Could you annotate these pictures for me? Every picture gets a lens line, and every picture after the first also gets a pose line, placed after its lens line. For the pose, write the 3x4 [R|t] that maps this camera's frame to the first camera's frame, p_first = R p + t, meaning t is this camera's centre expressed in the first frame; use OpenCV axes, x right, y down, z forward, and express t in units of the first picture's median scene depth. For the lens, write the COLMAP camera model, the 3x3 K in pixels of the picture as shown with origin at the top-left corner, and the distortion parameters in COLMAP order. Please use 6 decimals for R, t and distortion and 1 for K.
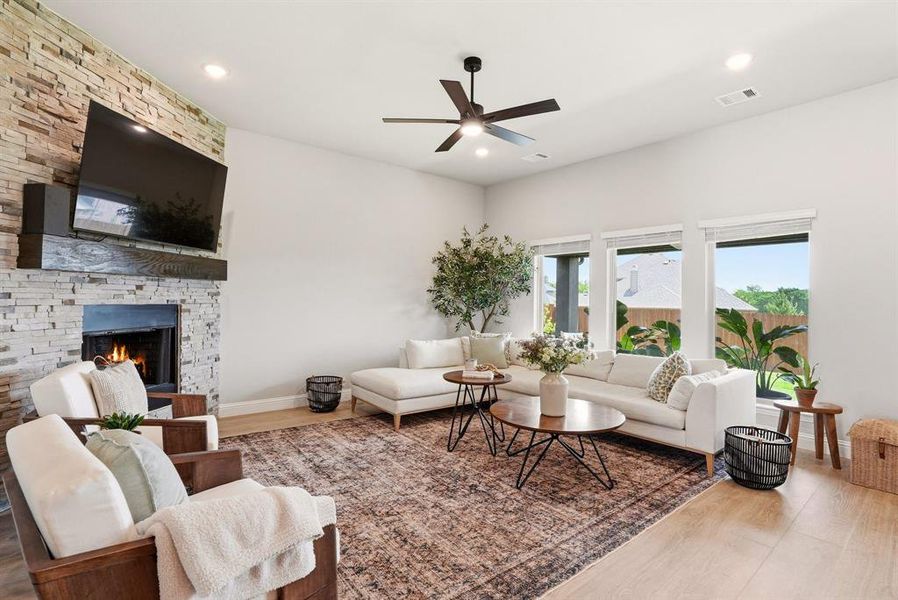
lens RADIAL K [[428.3, 0, 436.5], [0, 428.3, 293.3], [0, 0, 1]] dist [-0.061557, 0.020064]
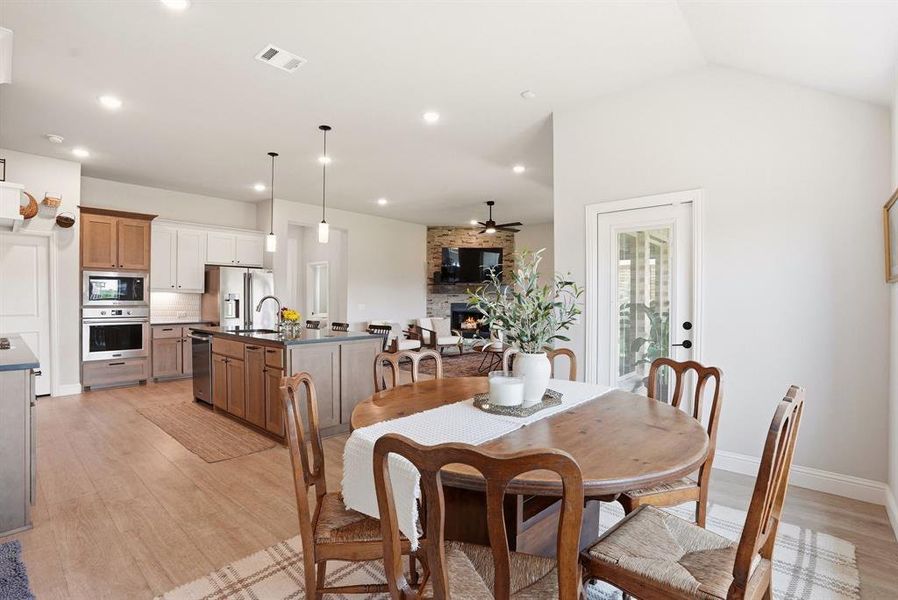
lens RADIAL K [[428.3, 0, 449.8], [0, 428.3, 297.6], [0, 0, 1]] dist [-0.061557, 0.020064]
pose [[0.170708, -0.021403, -0.985089, 2.372055], [0.011724, 0.999737, -0.019690, 0.047864], [0.985252, -0.008188, 0.170914, 0.314823]]
